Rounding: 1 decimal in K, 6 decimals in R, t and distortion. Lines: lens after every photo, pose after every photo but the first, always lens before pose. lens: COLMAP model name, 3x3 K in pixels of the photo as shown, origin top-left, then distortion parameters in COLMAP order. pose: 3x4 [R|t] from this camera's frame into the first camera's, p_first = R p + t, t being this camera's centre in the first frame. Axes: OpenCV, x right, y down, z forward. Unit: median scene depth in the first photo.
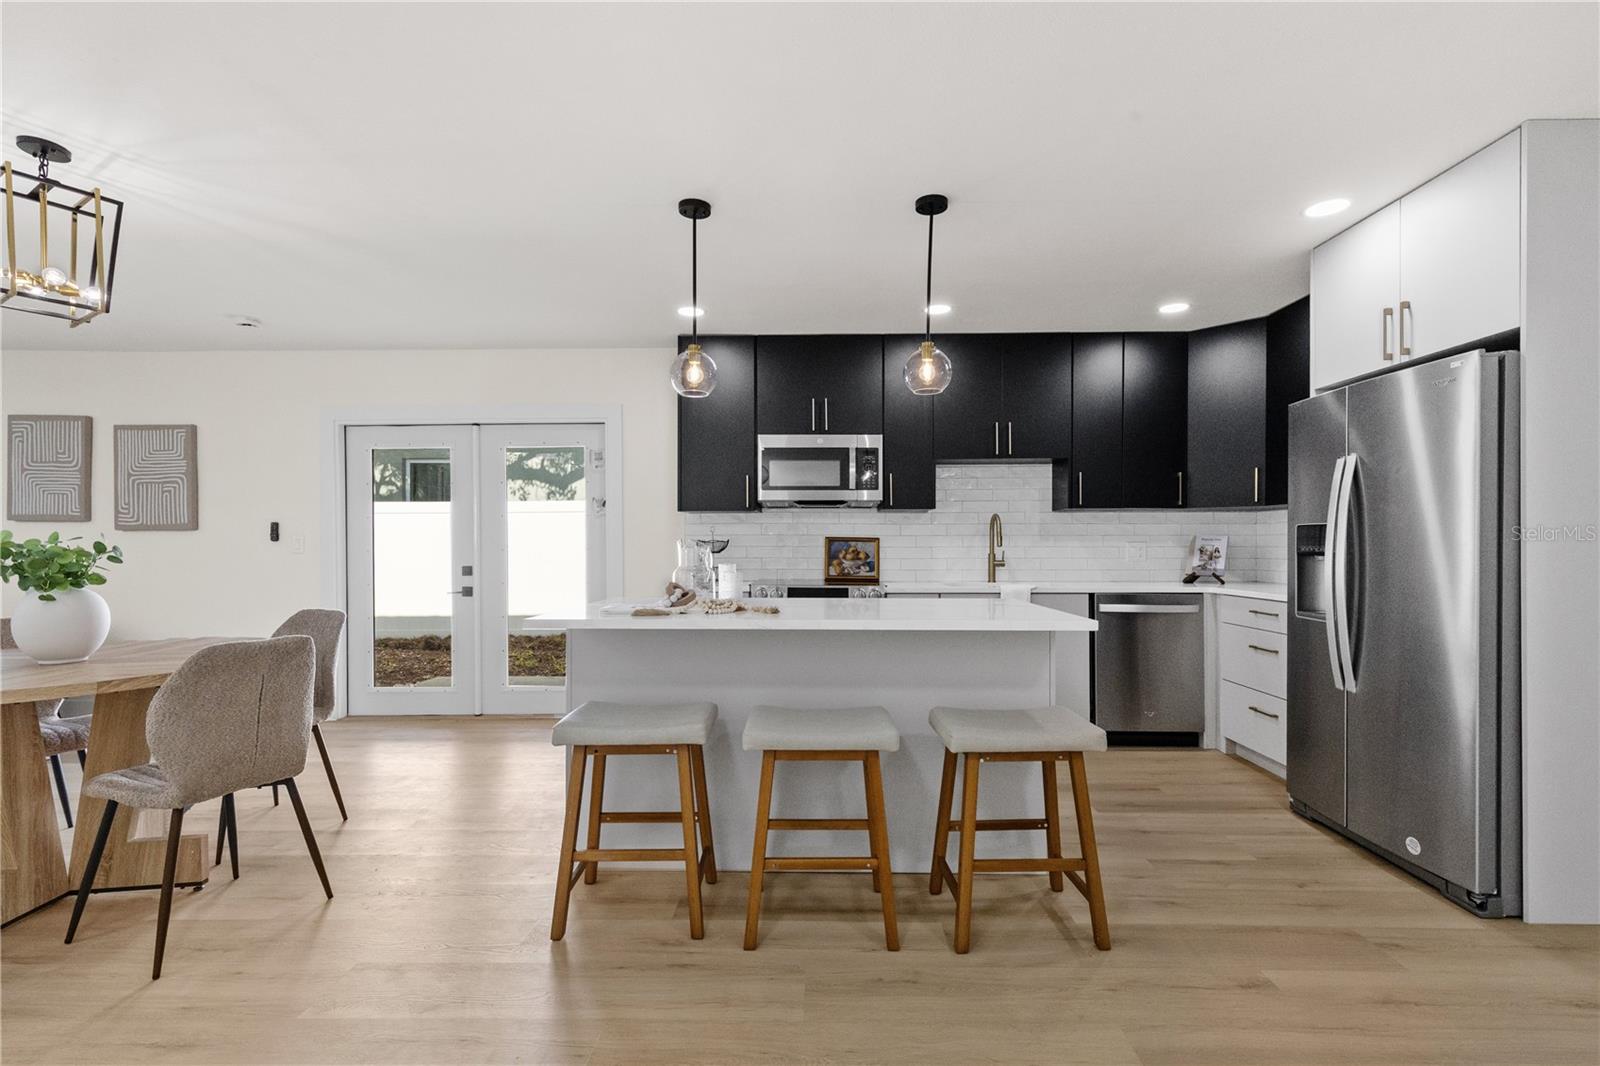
lens RADIAL K [[719.9, 0, 812.5], [0, 719.9, 544.4], [0, 0, 1]] dist [0.003621, 0.000168]
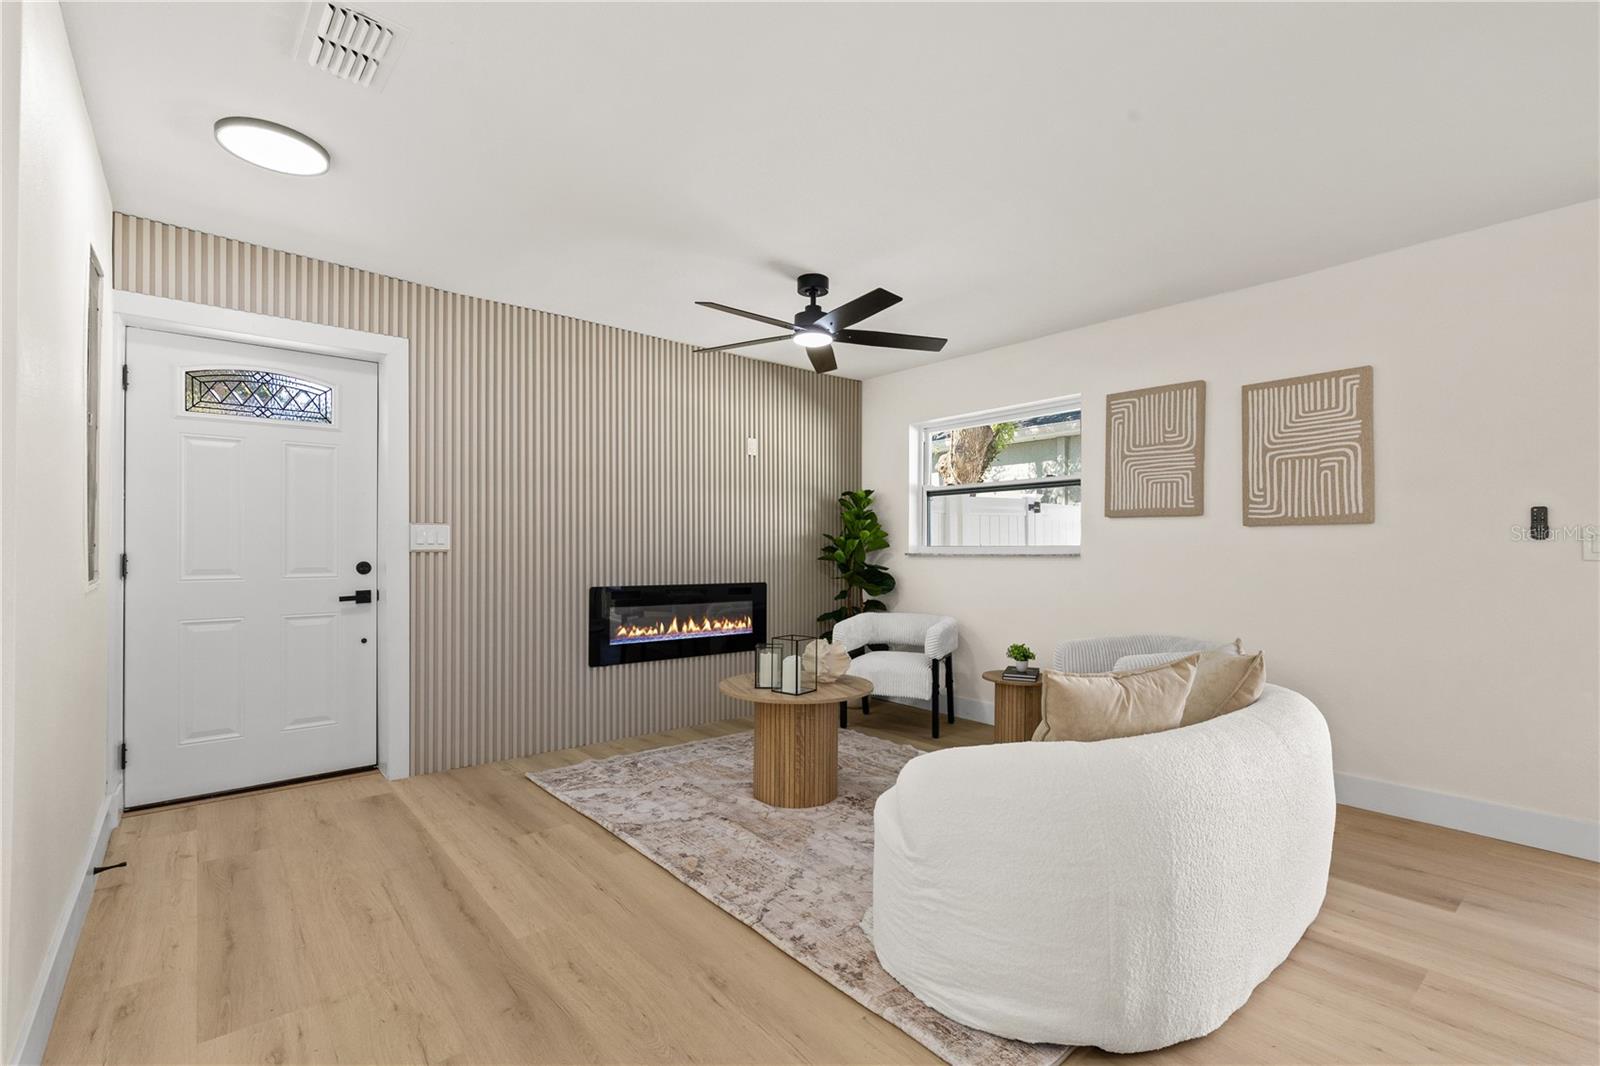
lens RADIAL K [[719.9, 0, 812.5], [0, 719.9, 544.4], [0, 0, 1]] dist [0.003621, 0.000168]
pose [[0.653490, -0.003113, -0.756928, -0.689719], [-0.001985, 0.999981, -0.005826, 0.004335], [0.756932, 0.005310, 0.653472, 0.176718]]
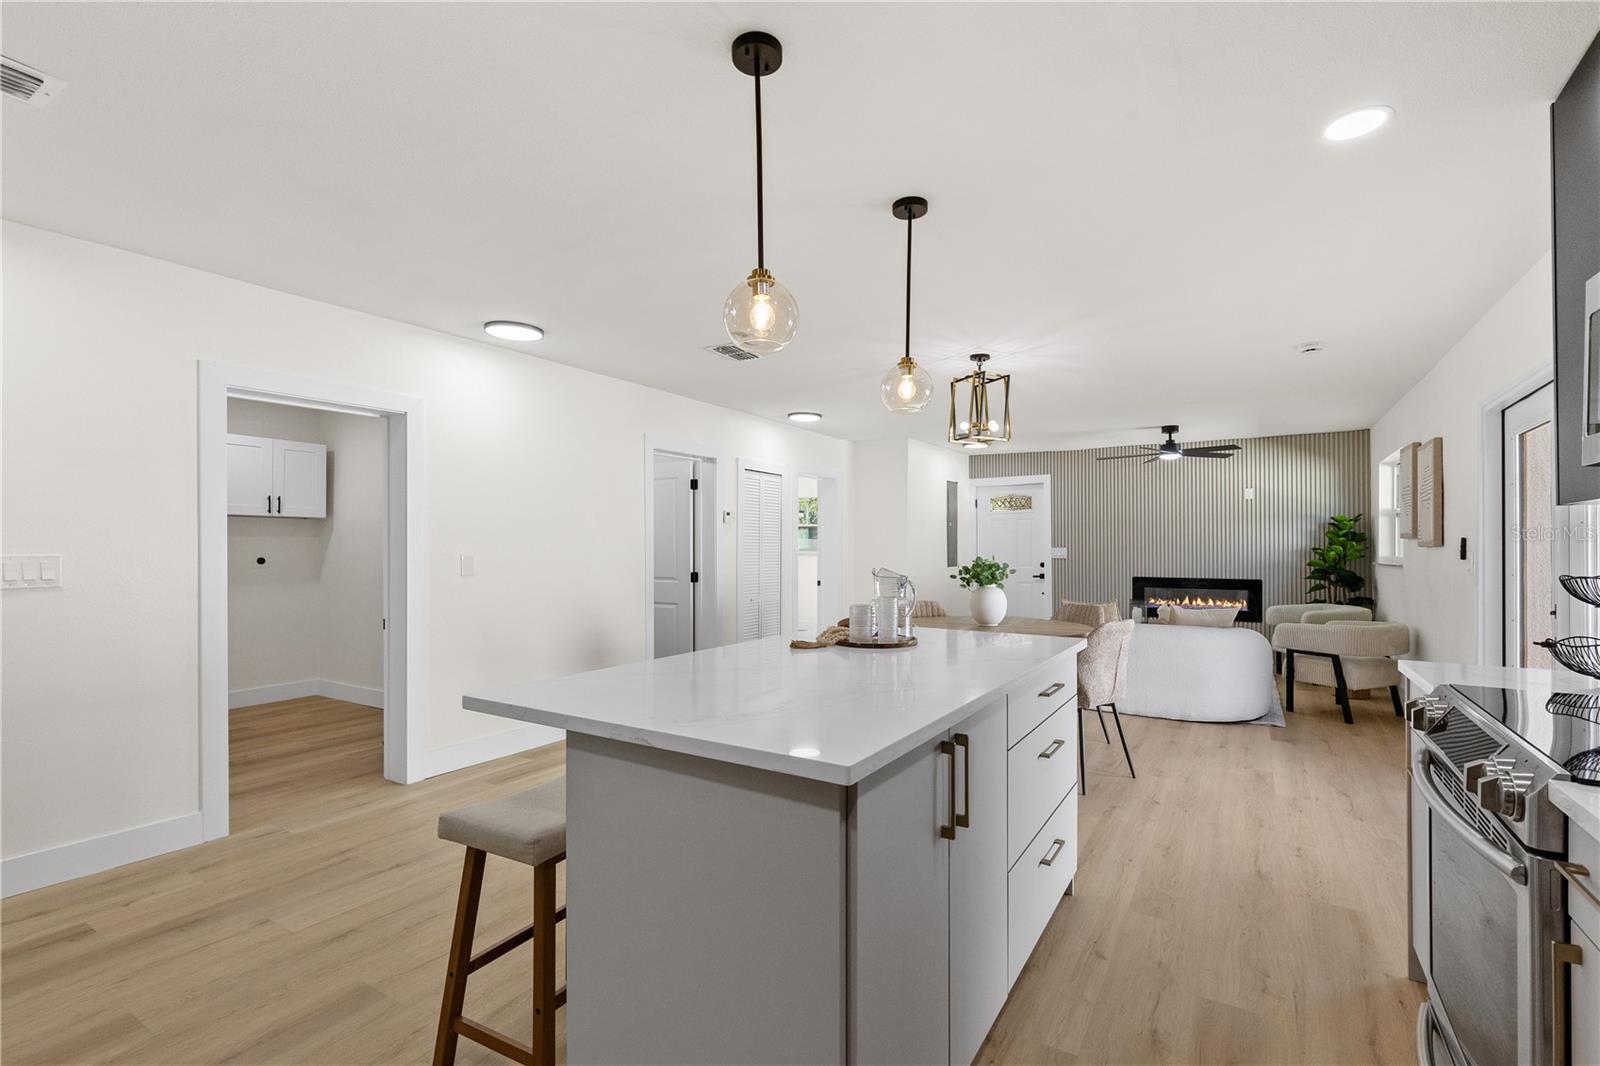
lens RADIAL K [[719.9, 0, 812.5], [0, 719.9, 544.4], [0, 0, 1]] dist [0.003621, 0.000168]
pose [[-0.503957, -0.002942, -0.863724, 0.396013], [0.003732, 0.999977, -0.005584, -0.020650], [0.863720, -0.006037, -0.503935, 0.754267]]
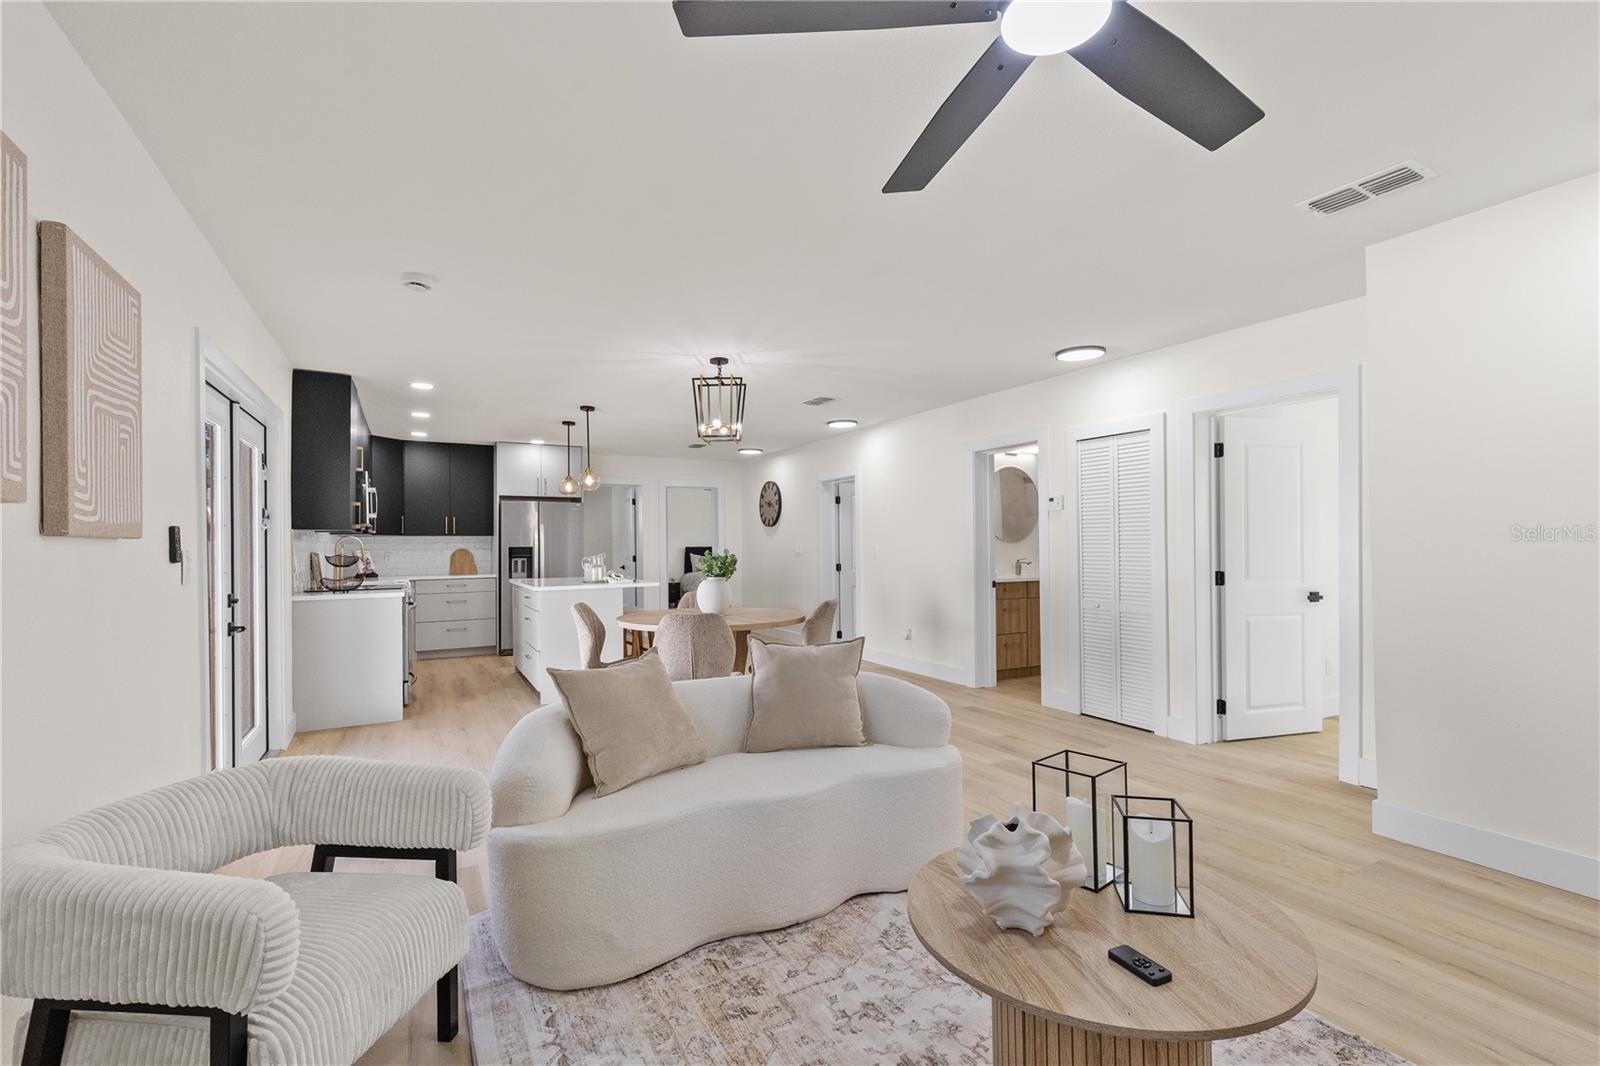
lens RADIAL K [[719.9, 0, 812.5], [0, 719.9, 544.4], [0, 0, 1]] dist [0.003621, 0.000168]
pose [[-0.488980, 0.006604, 0.872270, -1.421972], [0.006475, 0.999971, -0.003941, -0.012664], [-0.872271, 0.003721, -0.489008, 0.857994]]
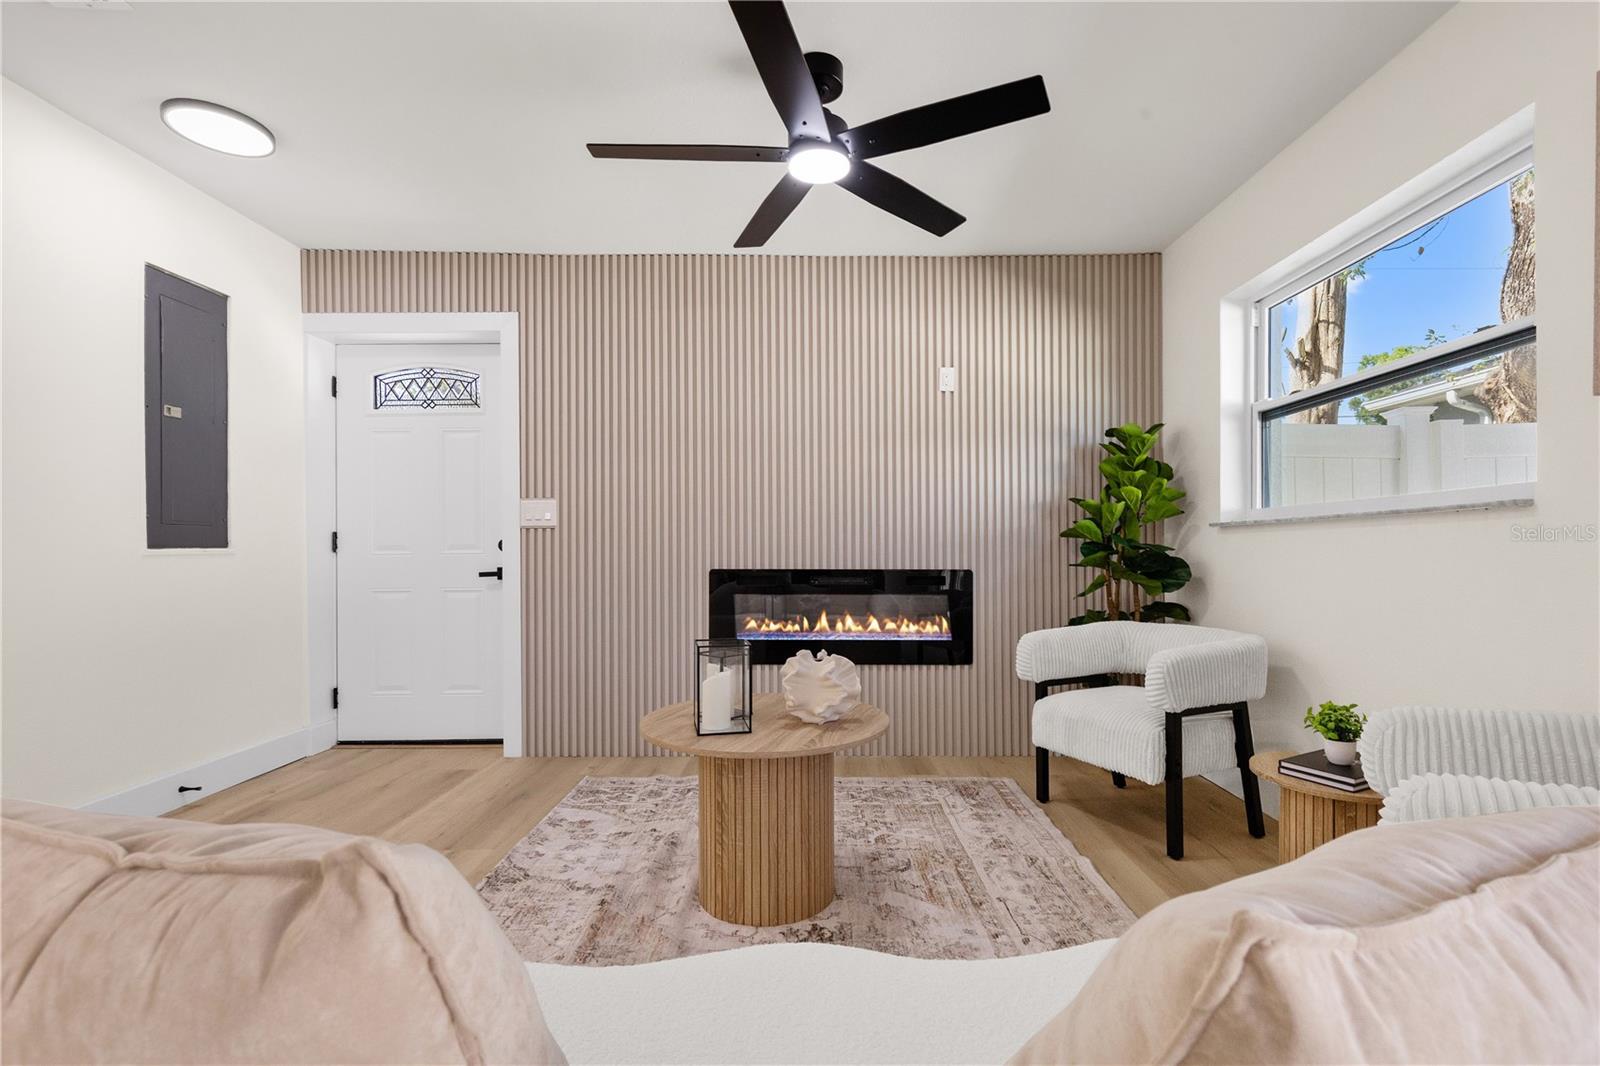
lens RADIAL K [[728.0, 0, 815.6], [0, 728.0, 548.2], [0, 0, 1]] dist [0.004512, 0.000119]
pose [[0.005635, -0.004419, -0.999974, -0.783916], [0.005603, 0.999975, -0.004387, 0.034035], [0.999968, -0.005578, 0.005659, 0.645891]]
